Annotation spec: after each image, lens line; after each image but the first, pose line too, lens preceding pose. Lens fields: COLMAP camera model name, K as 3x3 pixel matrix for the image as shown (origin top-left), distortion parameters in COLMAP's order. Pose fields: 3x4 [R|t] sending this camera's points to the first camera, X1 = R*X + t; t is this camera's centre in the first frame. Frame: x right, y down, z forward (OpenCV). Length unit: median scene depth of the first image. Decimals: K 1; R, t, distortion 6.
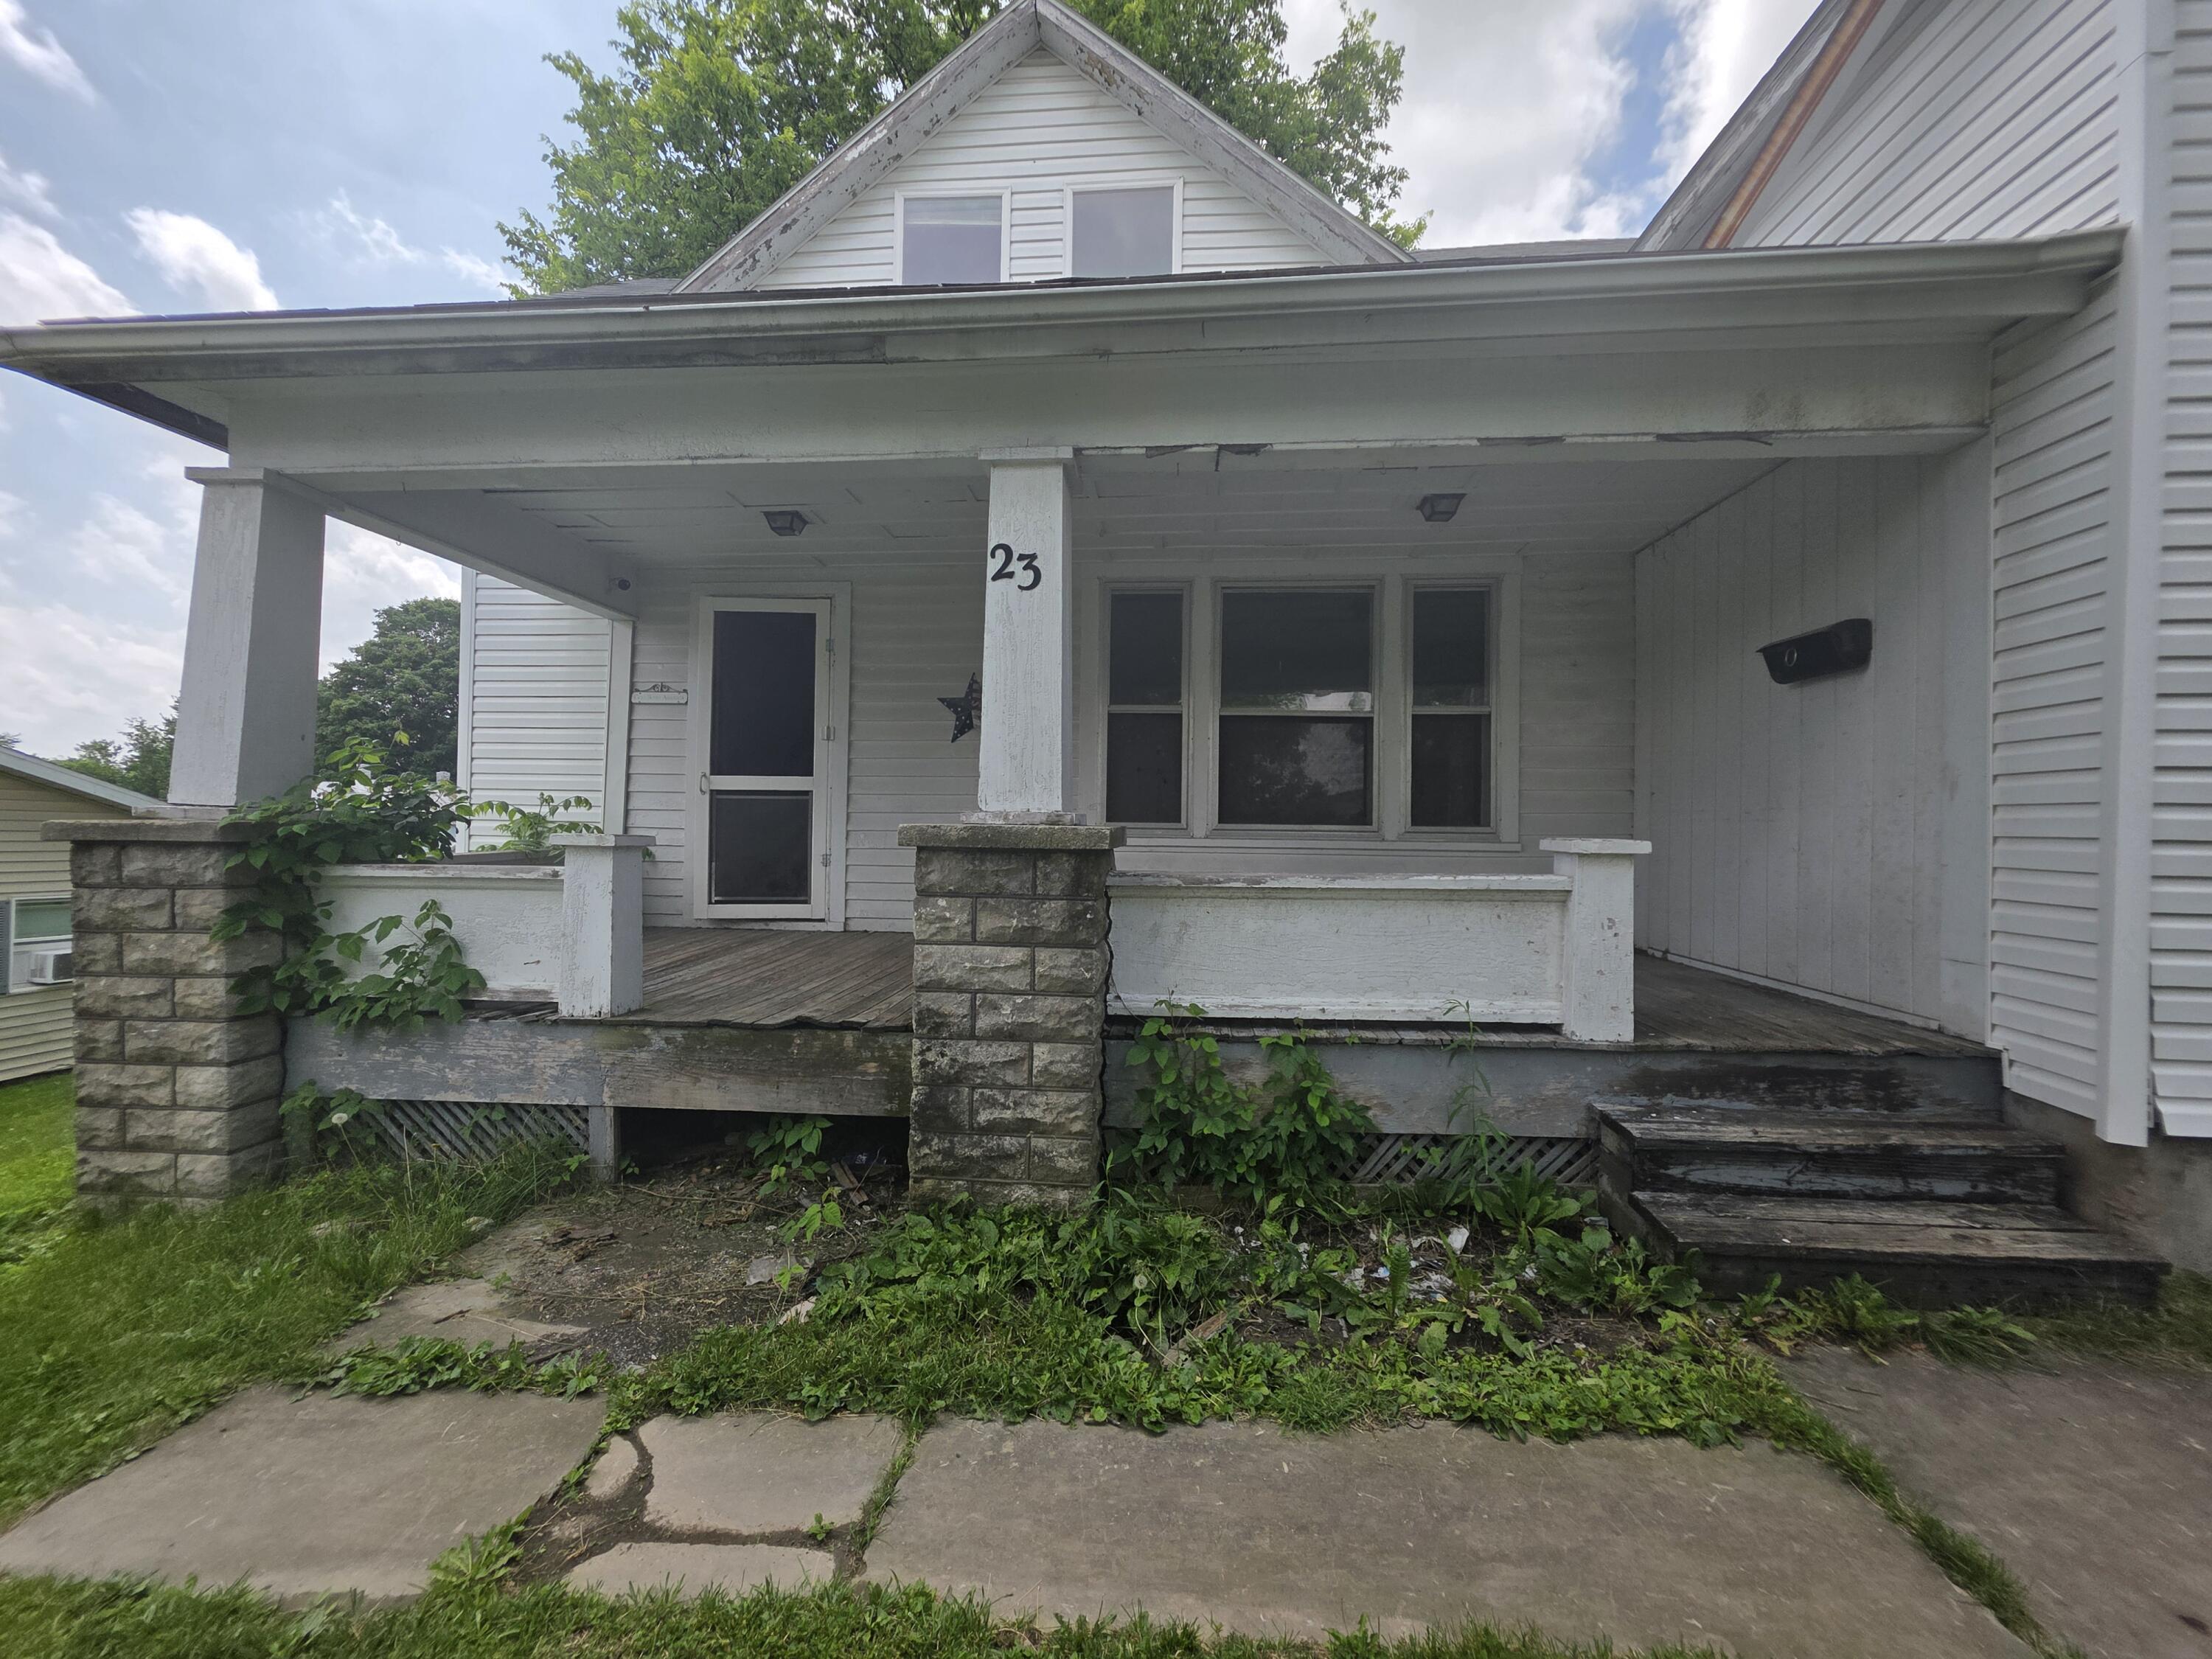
lens RADIAL K [[892.1, 0, 1108.7], [0, 892.1, 823.7], [0, 0, 1]] dist [0.003293, -0.000567]
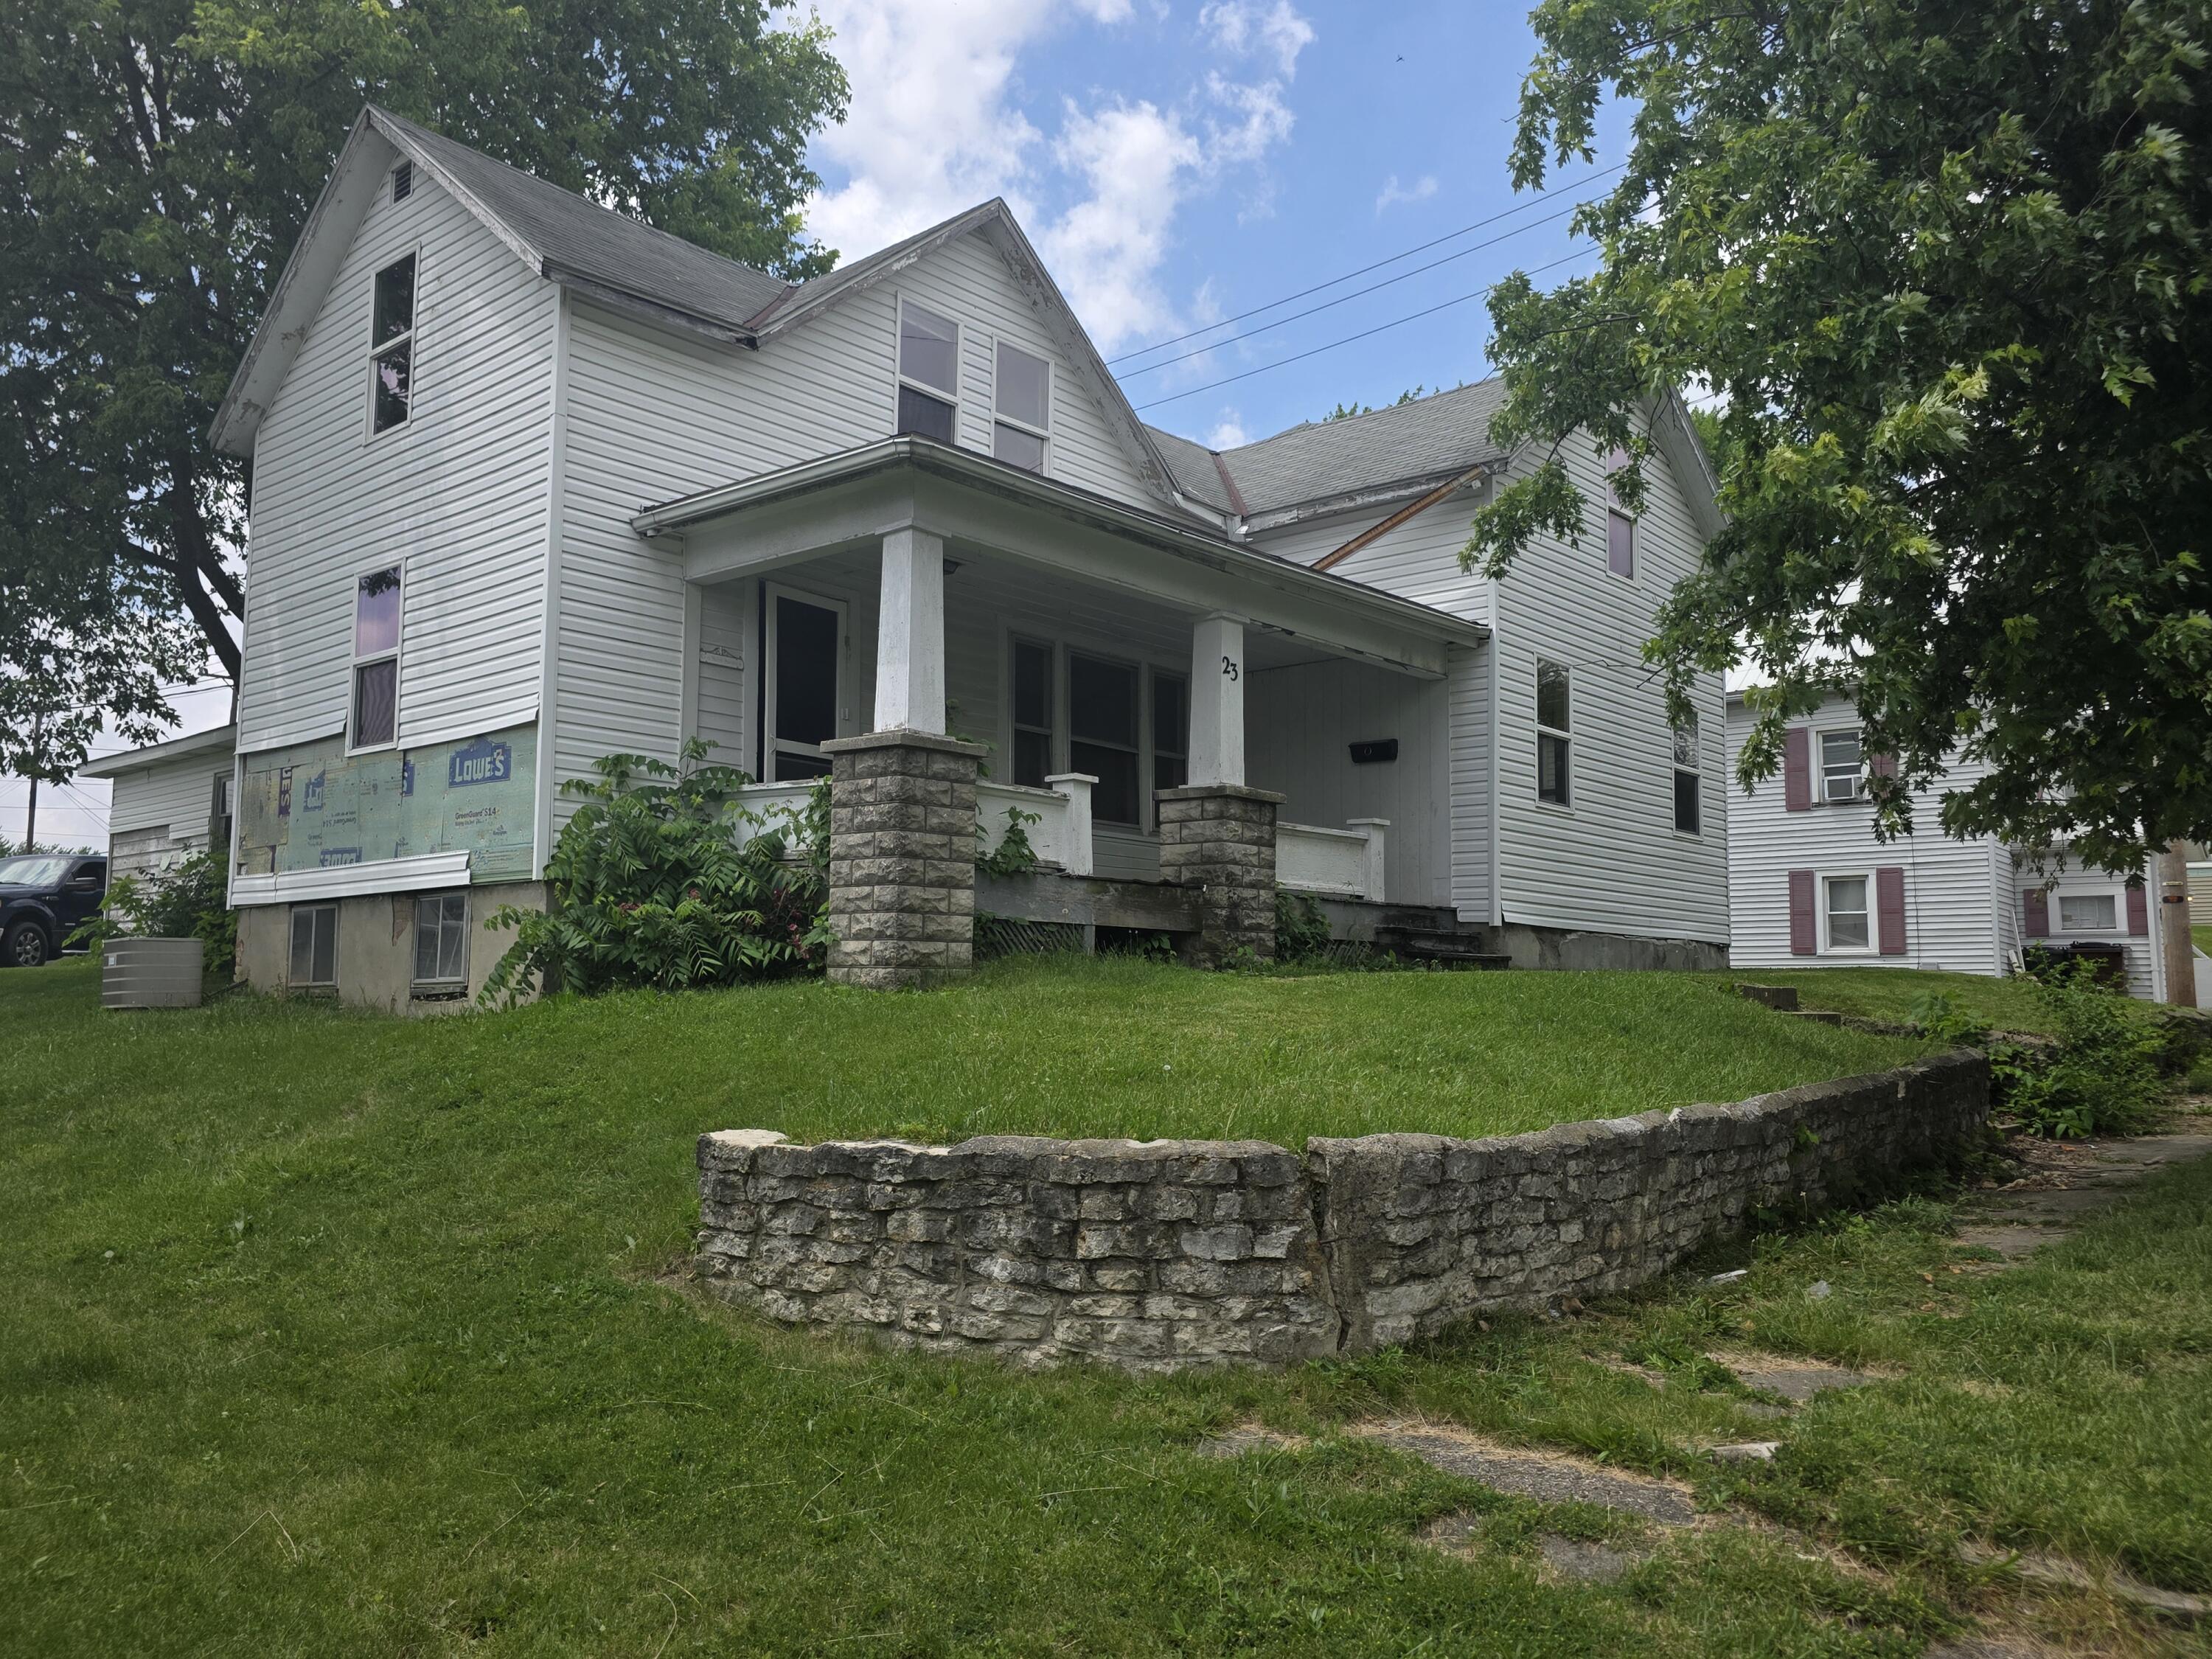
lens RADIAL K [[1701.0, 0, 1105.0], [0, 1701.0, 832.7], [0, 0, 1]] dist [0.011556, 0.000341]
pose [[0.598190, 0.075406, 0.797799, -3.383049], [-0.013169, 0.996353, -0.084299, 0.428701], [-0.801246, 0.039920, 0.597002, -1.107017]]
